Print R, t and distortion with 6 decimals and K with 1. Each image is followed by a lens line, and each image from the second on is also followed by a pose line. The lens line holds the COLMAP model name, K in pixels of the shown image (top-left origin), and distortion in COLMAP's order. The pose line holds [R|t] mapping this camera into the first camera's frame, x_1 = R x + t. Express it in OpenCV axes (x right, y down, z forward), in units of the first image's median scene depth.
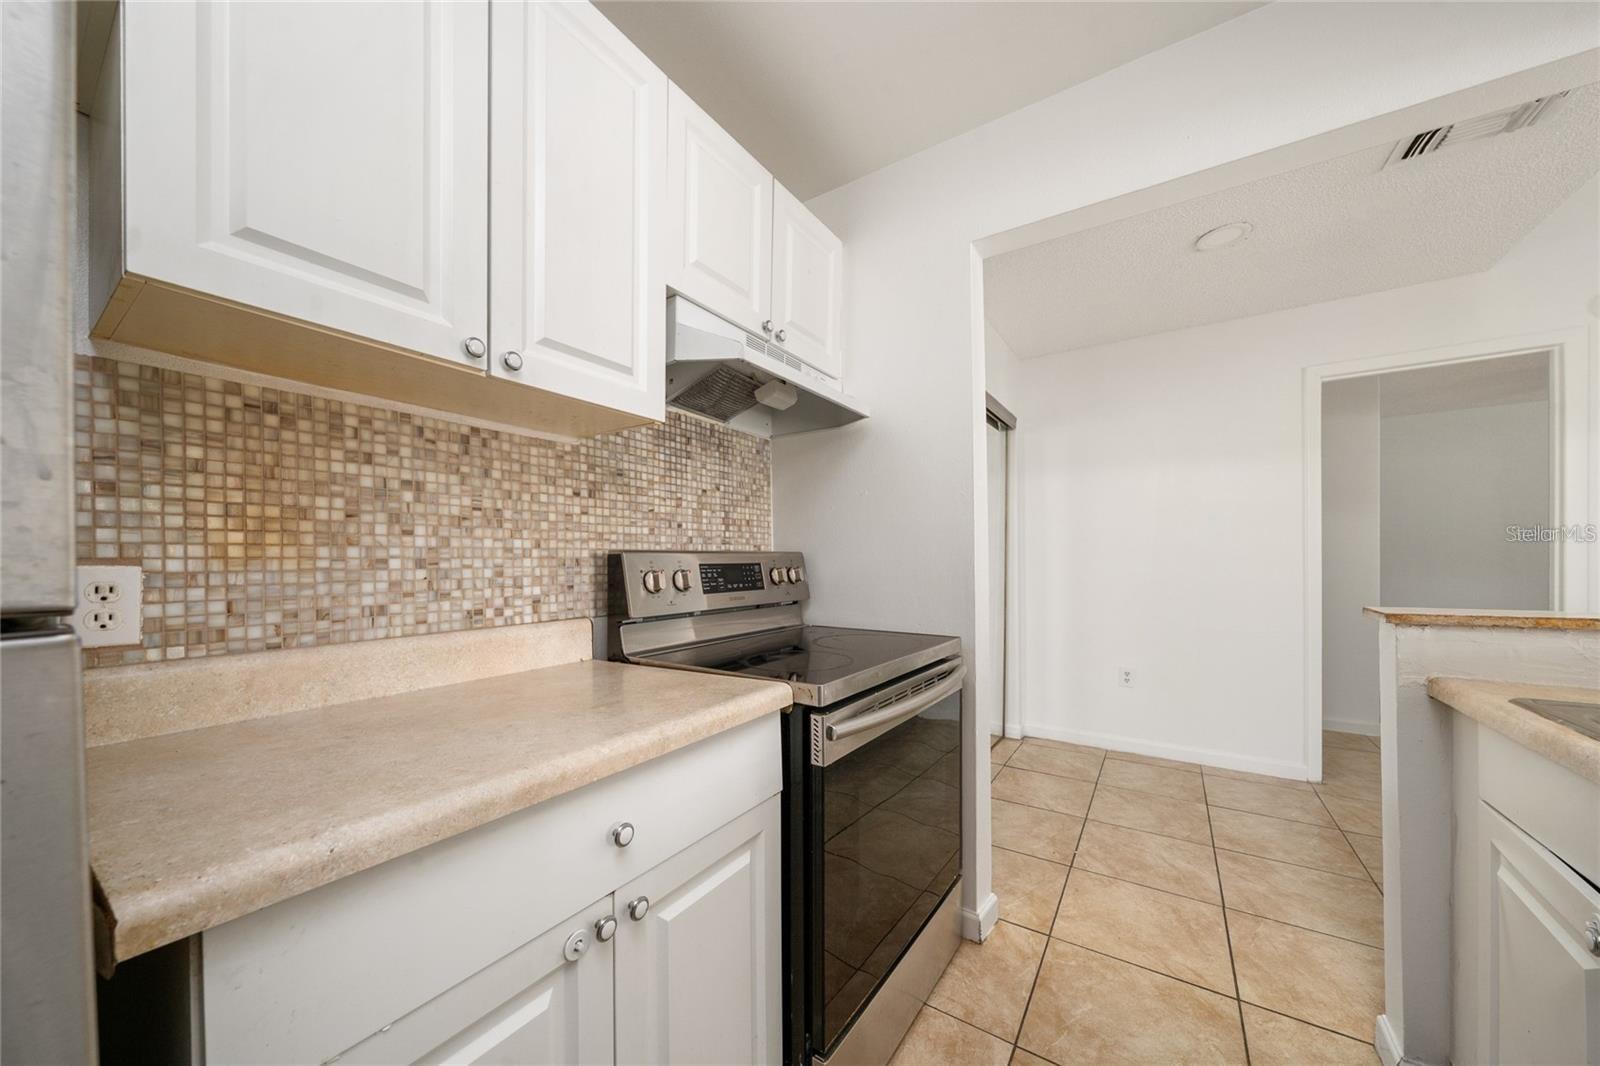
lens RADIAL K [[550.5, 0, 806.8], [0, 550.5, 560.9], [0, 0, 1]] dist [0.000537, 0.000083]
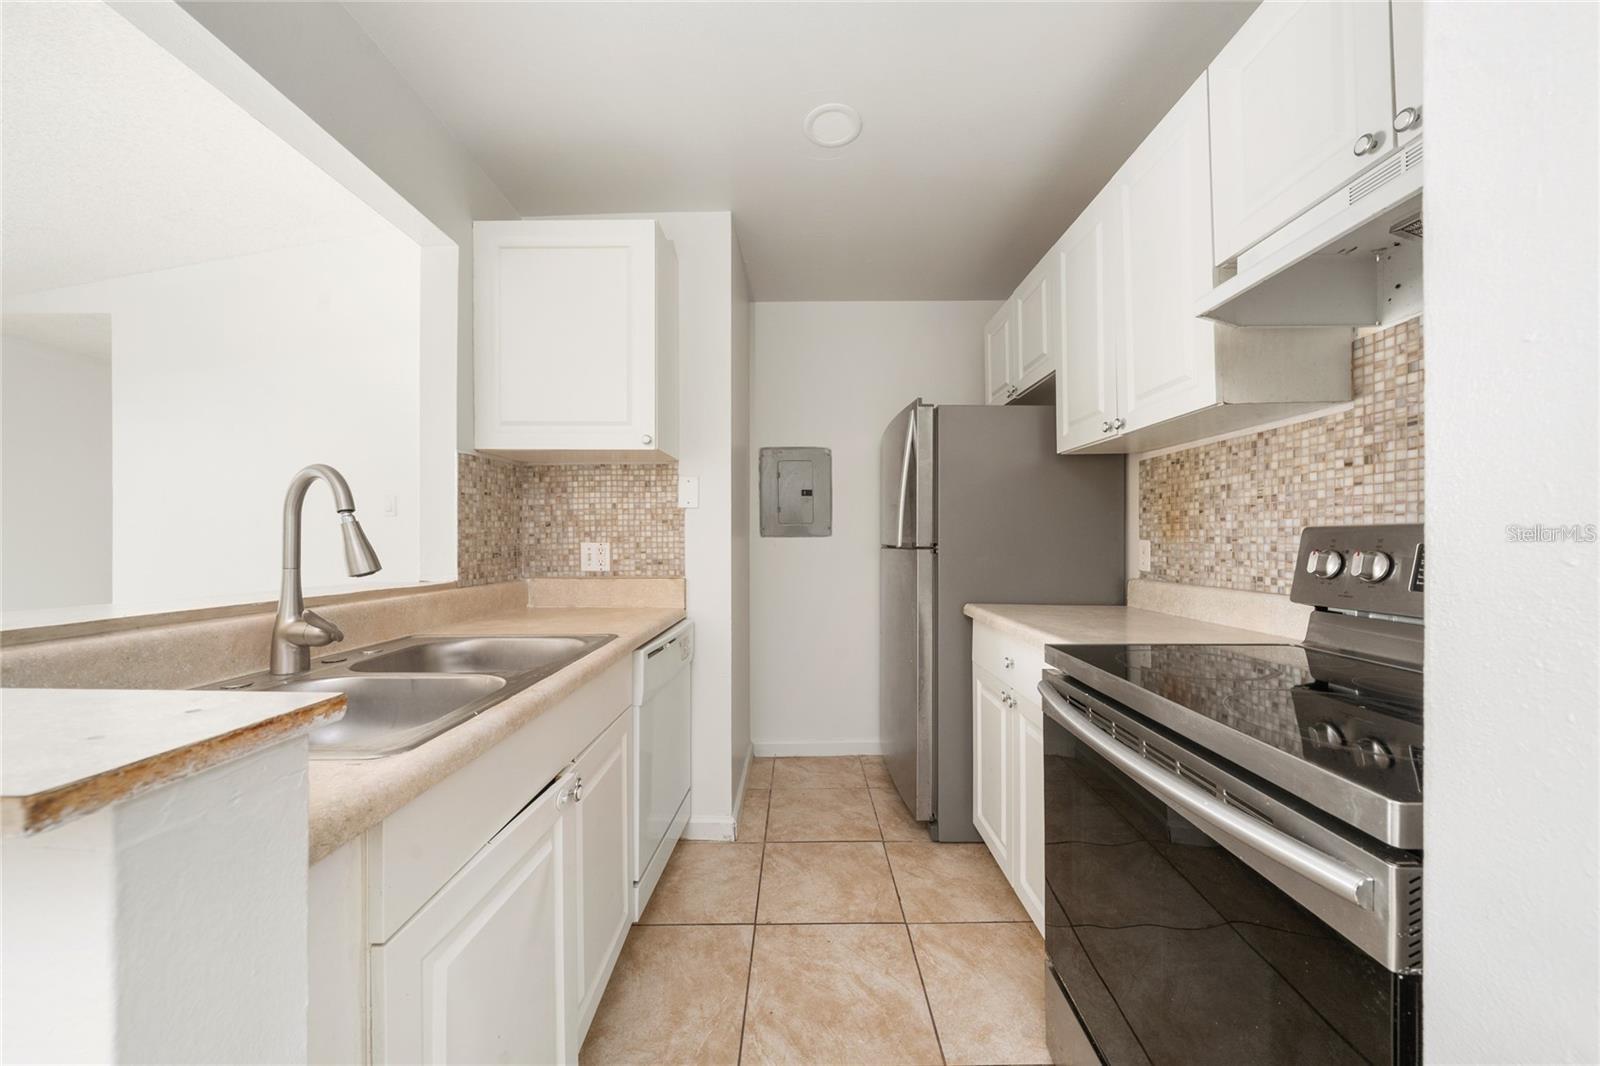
lens RADIAL K [[550.5, 0, 799.9], [0, 550.5, 536.2], [0, 0, 1]] dist [0.000537, 0.000083]
pose [[-0.832635, -0.000390, -0.553822, 0.981030], [0.002010, 0.999991, -0.003725, -0.002015], [0.553818, -0.004215, -0.832627, 1.473436]]
